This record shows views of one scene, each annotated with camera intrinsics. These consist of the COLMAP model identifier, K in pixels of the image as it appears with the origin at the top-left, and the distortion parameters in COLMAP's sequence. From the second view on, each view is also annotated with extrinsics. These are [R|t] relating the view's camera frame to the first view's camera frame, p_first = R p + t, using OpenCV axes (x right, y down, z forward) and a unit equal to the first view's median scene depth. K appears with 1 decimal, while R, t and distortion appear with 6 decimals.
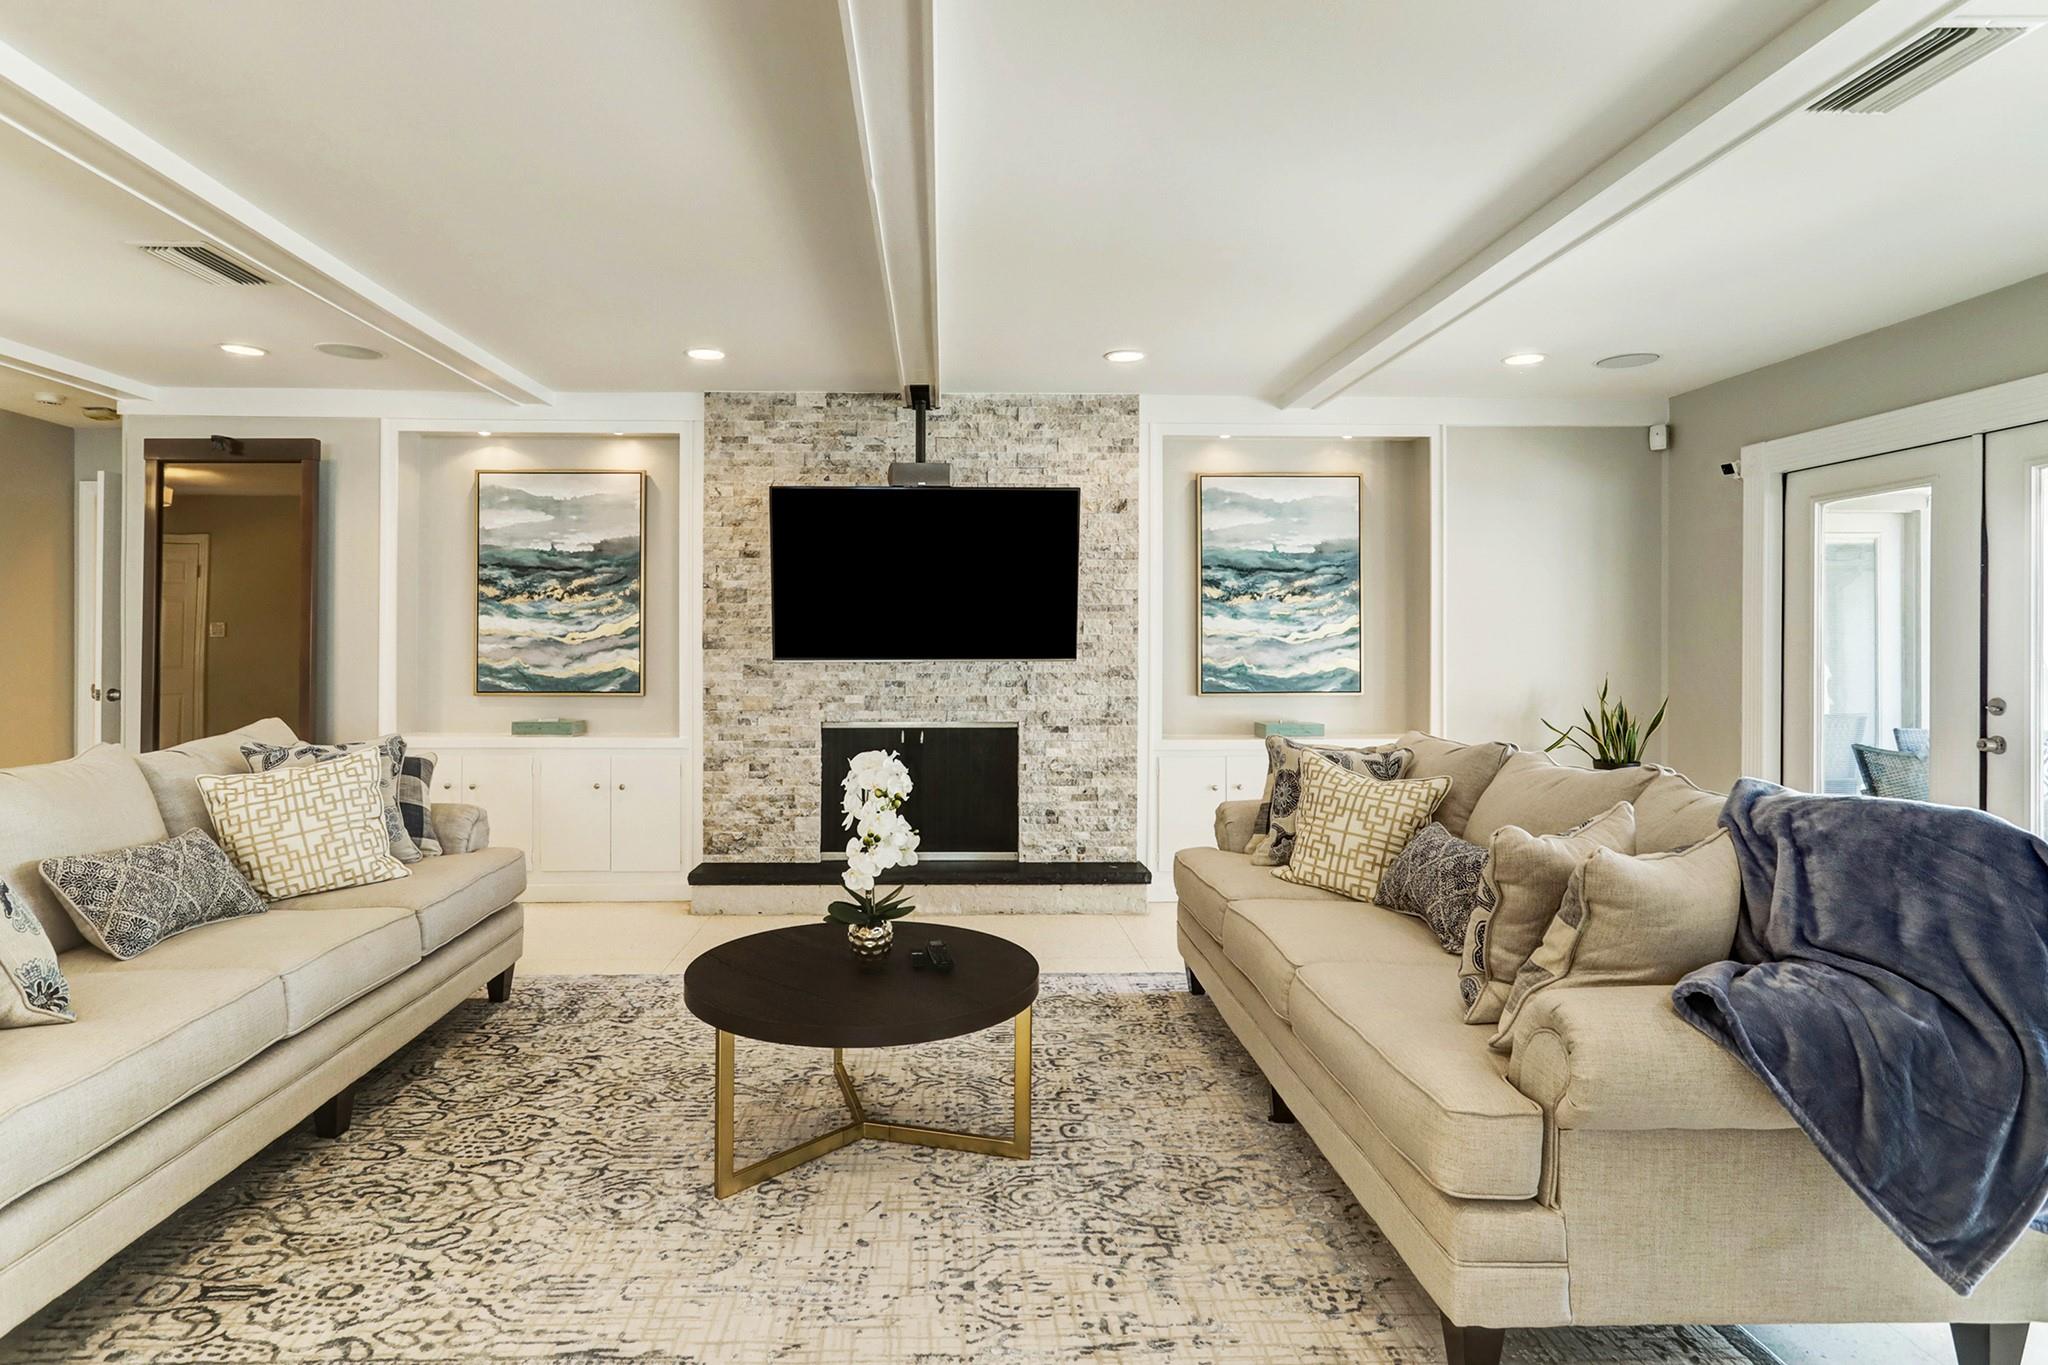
lens RADIAL K [[1027.1, 0, 995.9], [0, 1027.1, 642.6], [0, 0, 1]] dist [-0.003085, 0.003373]
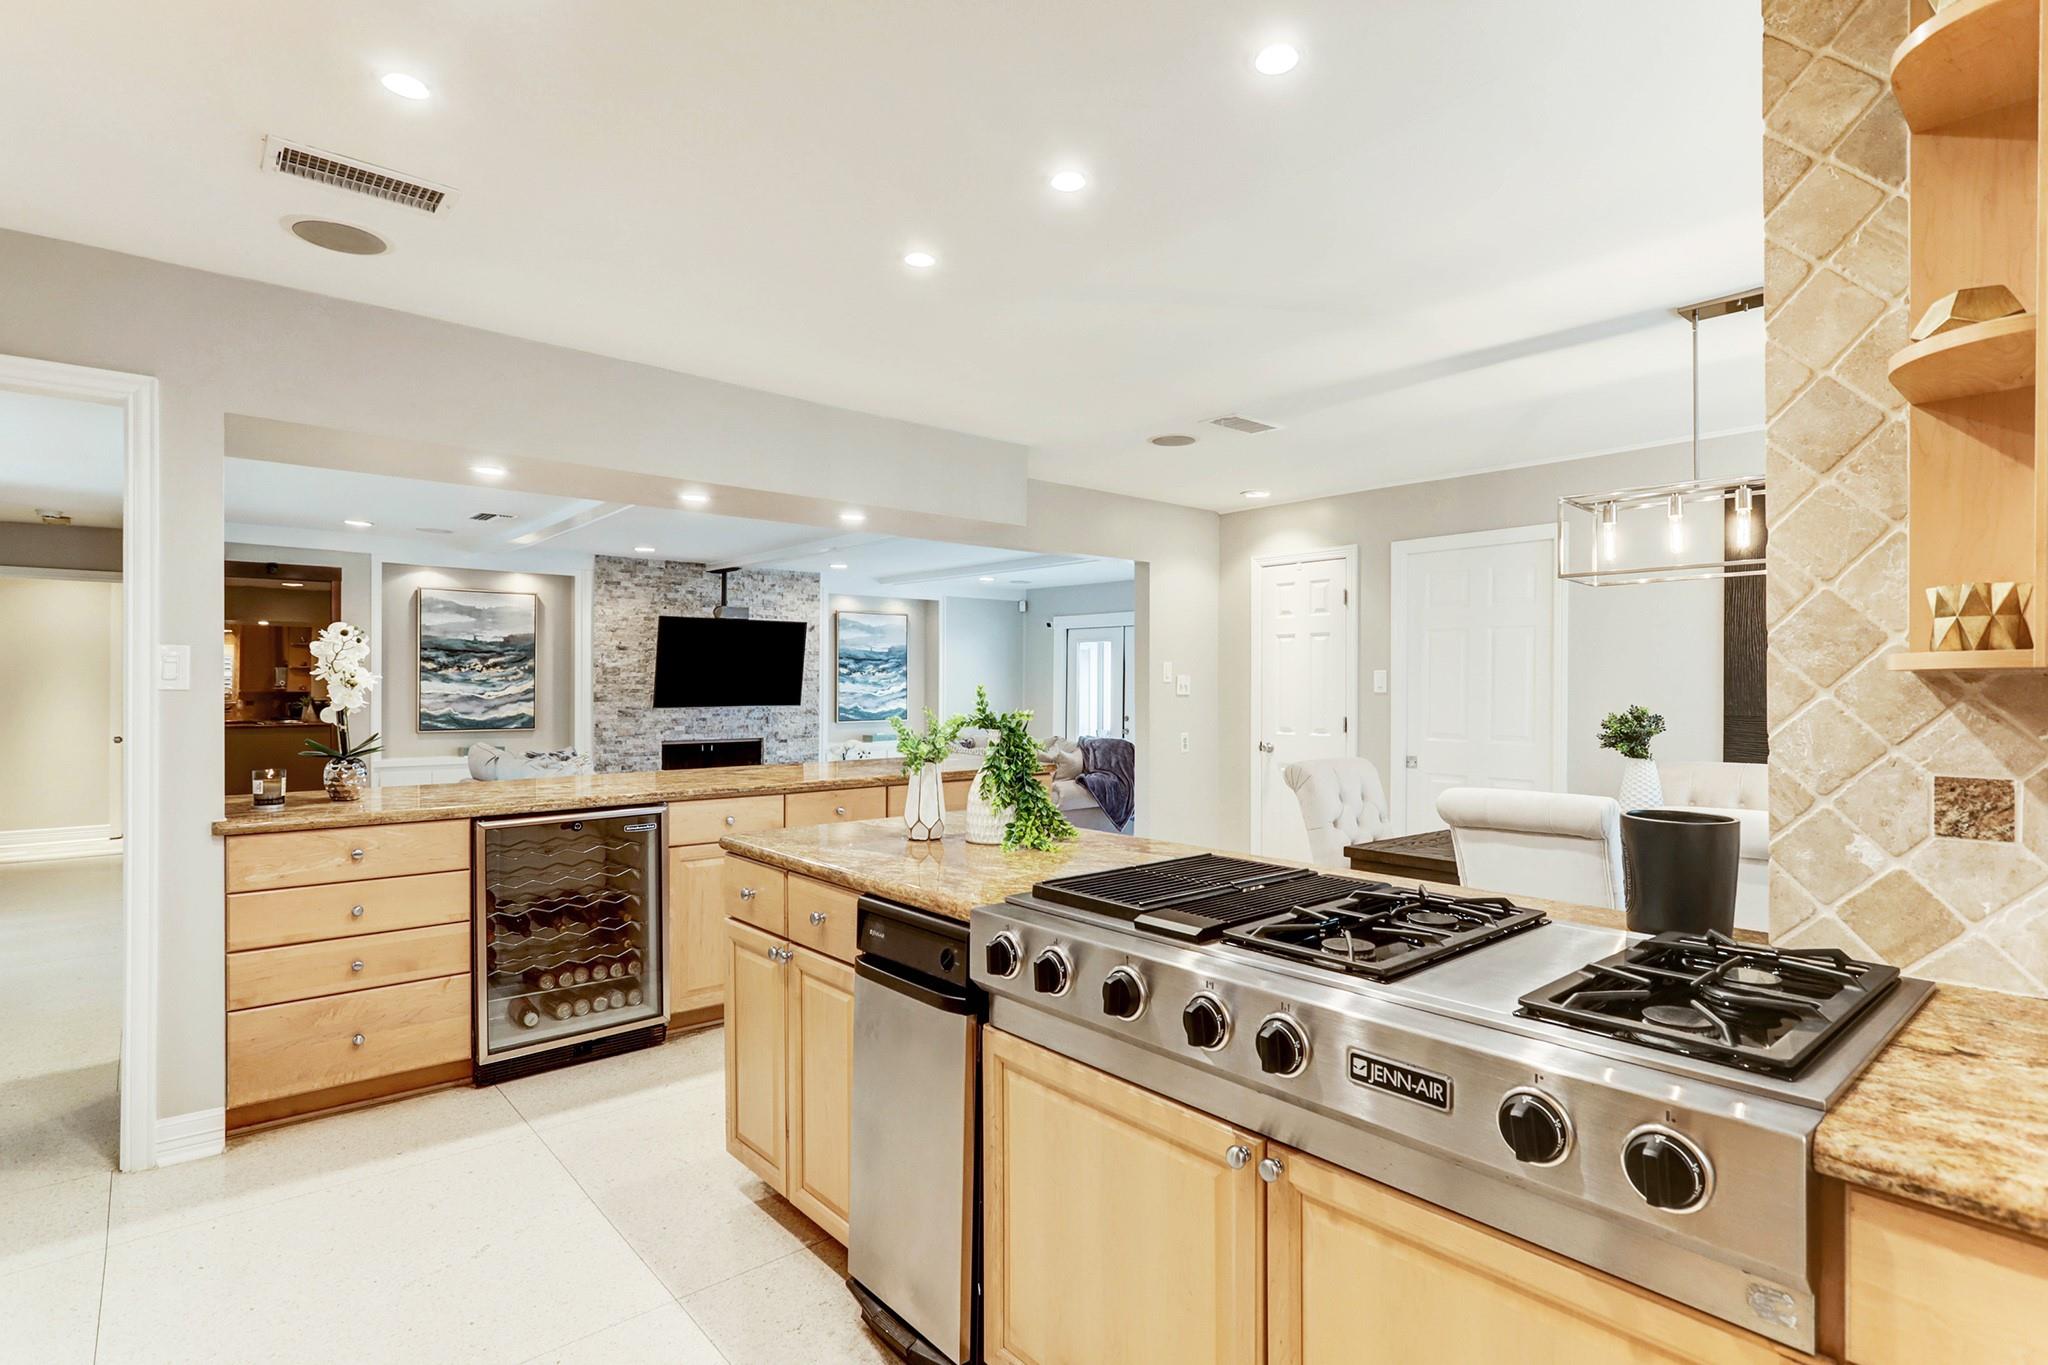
lens RADIAL K [[1027.1, 0, 1021.4], [0, 1027.1, 685.1], [0, 0, 1]] dist [-0.003085, 0.003373]
pose [[0.784934, 0.000881, 0.619579, -0.754170], [-0.005464, 0.999970, 0.005500, -0.033819], [-0.619556, -0.007703, 0.784915, -0.779107]]
